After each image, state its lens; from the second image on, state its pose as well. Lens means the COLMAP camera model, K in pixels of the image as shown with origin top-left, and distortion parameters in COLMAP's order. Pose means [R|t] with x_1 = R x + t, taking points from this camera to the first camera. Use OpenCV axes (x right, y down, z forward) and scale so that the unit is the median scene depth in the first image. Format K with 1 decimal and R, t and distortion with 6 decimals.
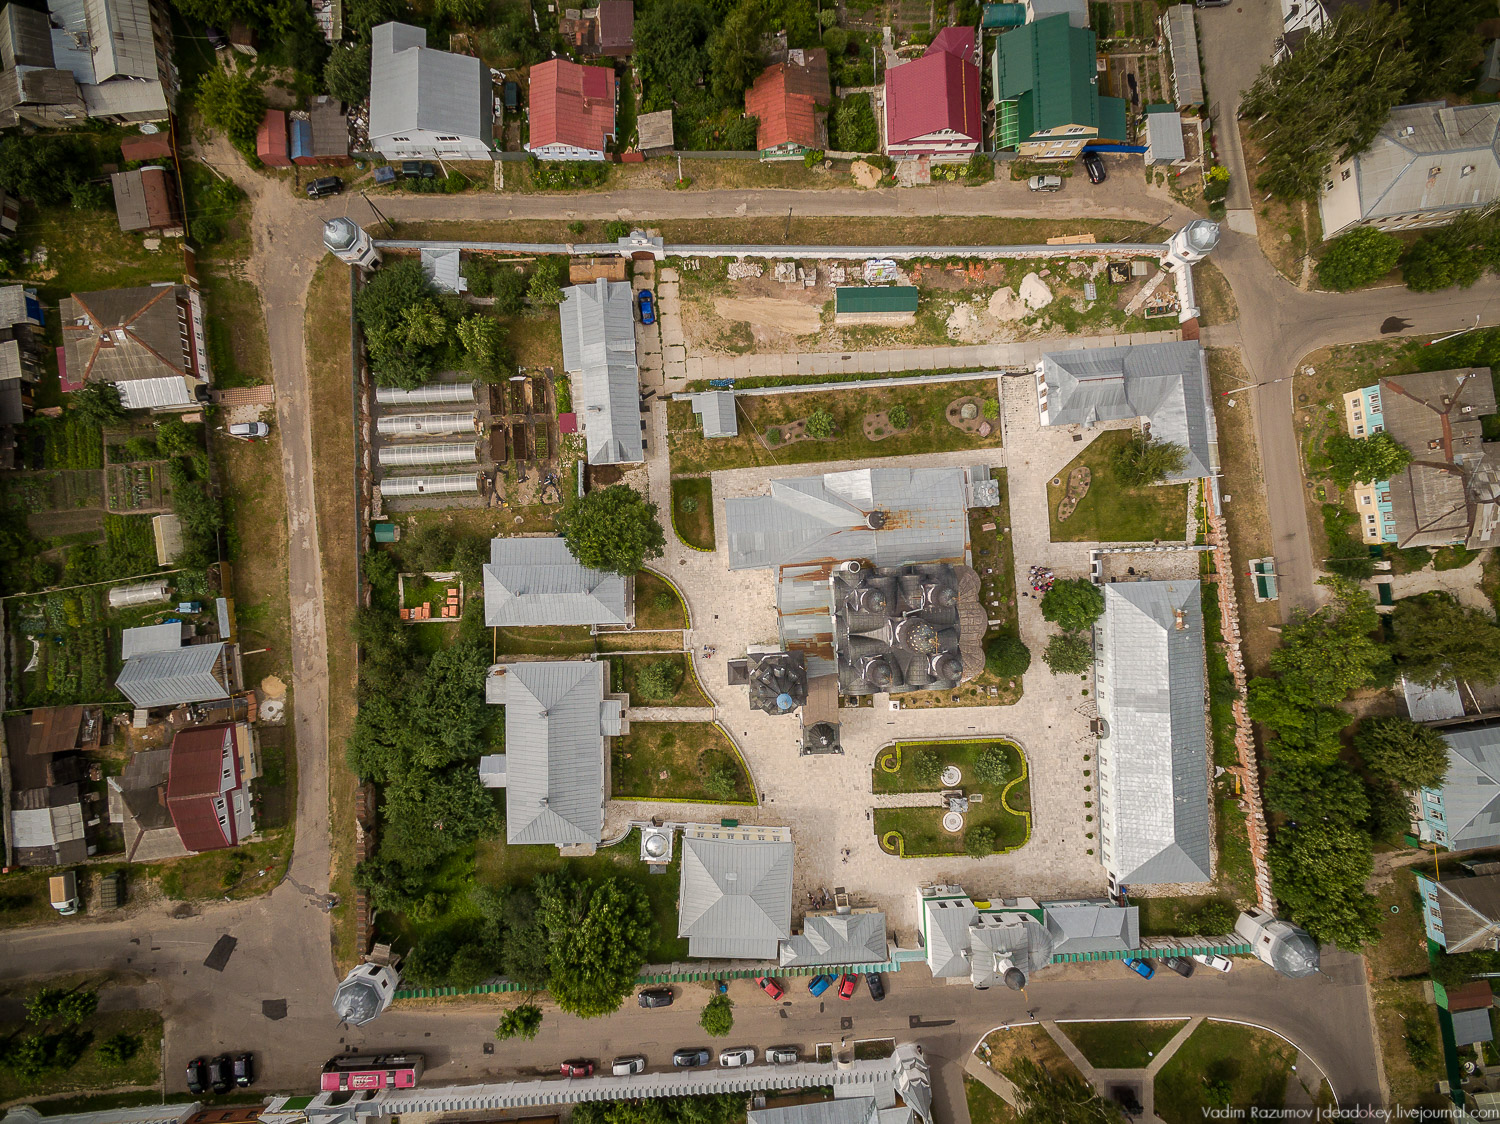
lens RADIAL K [[845.4, 0, 756.2], [0, 845.4, 561.4], [0, 0, 1]] dist [0.011898, 0.001403]
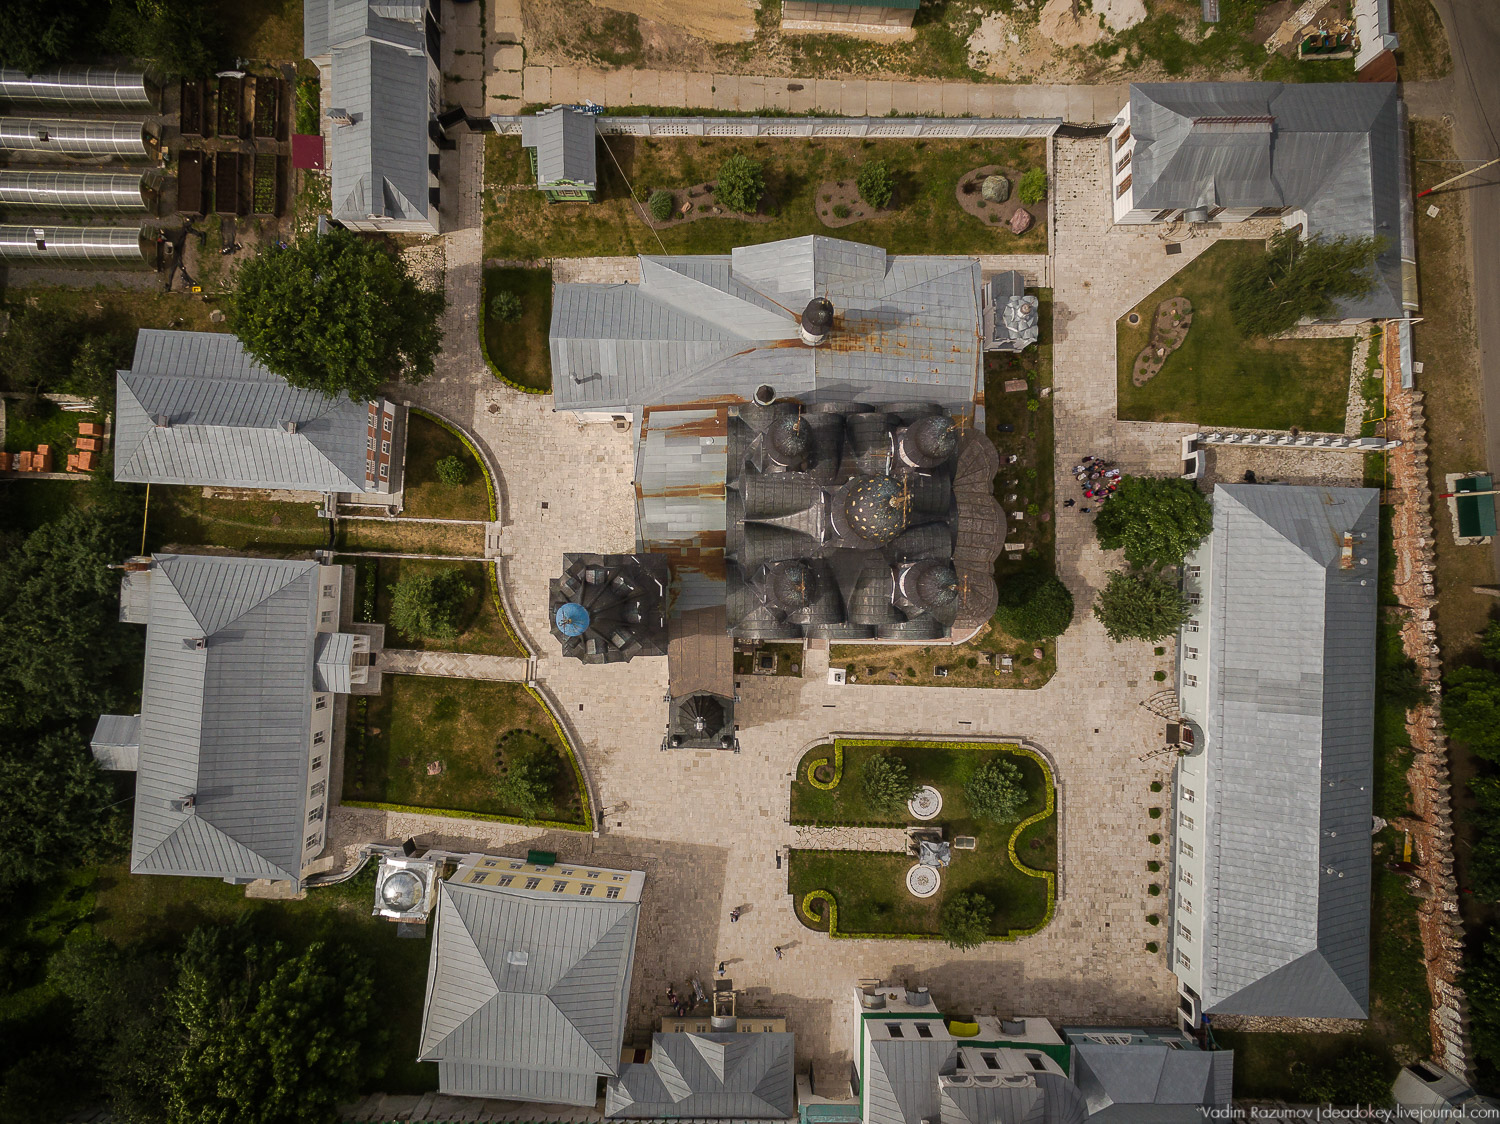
lens RADIAL K [[845.4, 0, 760.2], [0, 845.4, 563.1], [0, 0, 1]] dist [0.011898, 0.001403]
pose [[0.997759, 0.066855, 0.002734, 0.103829], [-0.066814, 0.997679, -0.013169, 0.103774], [-0.003608, 0.012957, 0.999910, 0.413020]]
